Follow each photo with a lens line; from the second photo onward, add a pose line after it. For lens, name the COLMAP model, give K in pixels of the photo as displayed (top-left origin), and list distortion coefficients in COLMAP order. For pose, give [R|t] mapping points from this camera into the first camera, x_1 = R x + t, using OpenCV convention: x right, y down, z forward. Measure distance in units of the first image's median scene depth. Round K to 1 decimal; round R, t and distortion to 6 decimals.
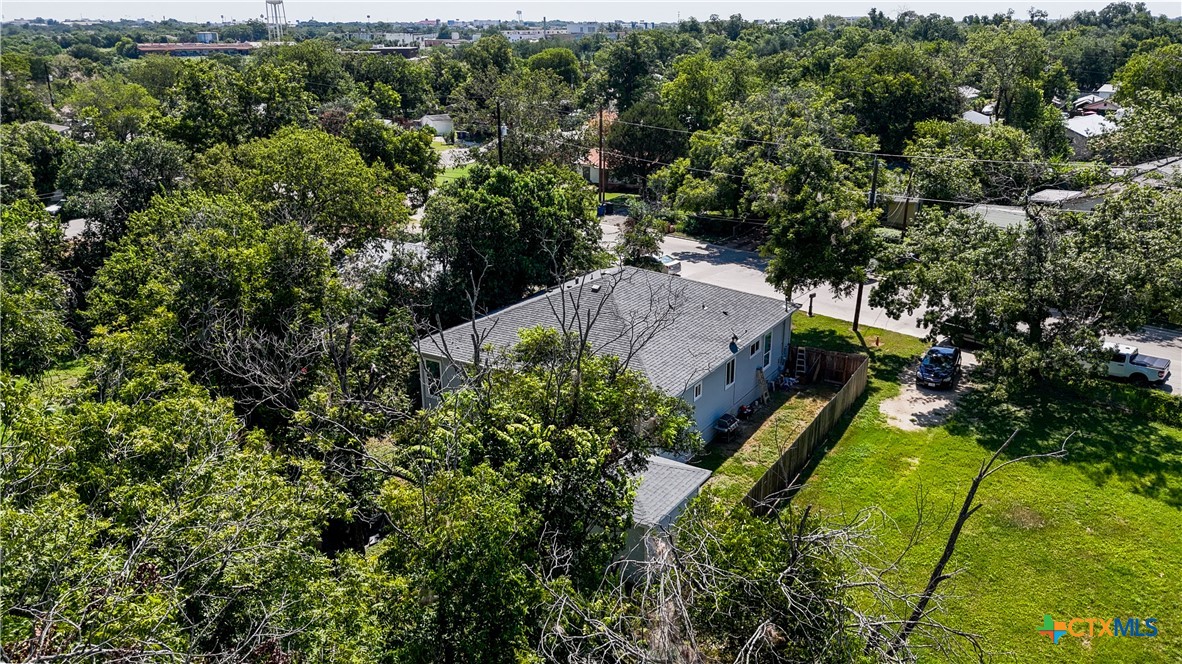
lens RADIAL K [[743.7, 0, 596.9], [0, 743.7, 326.7], [0, 0, 1]] dist [0.005424, 0.001147]
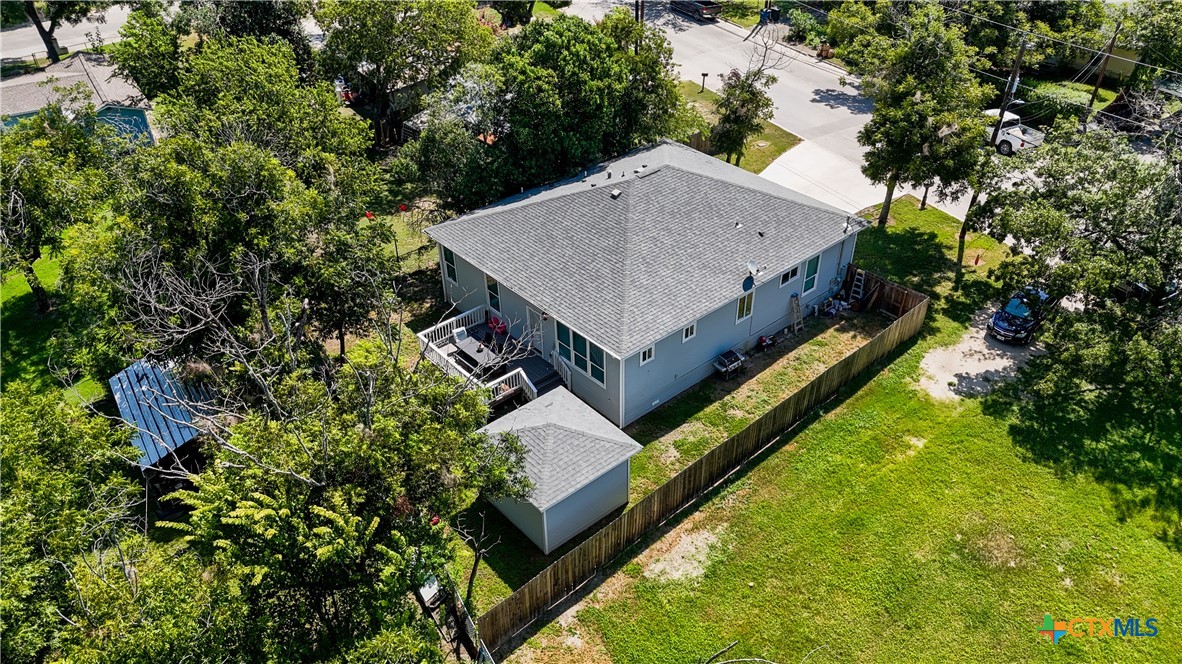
lens RADIAL K [[743.7, 0, 588.3], [0, 743.7, 329.0], [0, 0, 1]] dist [0.005424, 0.001147]
pose [[0.968771, 0.152392, -0.195600, 0.155790], [-0.094295, 0.956001, 0.277795, -0.131431], [0.229328, -0.250675, 0.940516, 0.075968]]
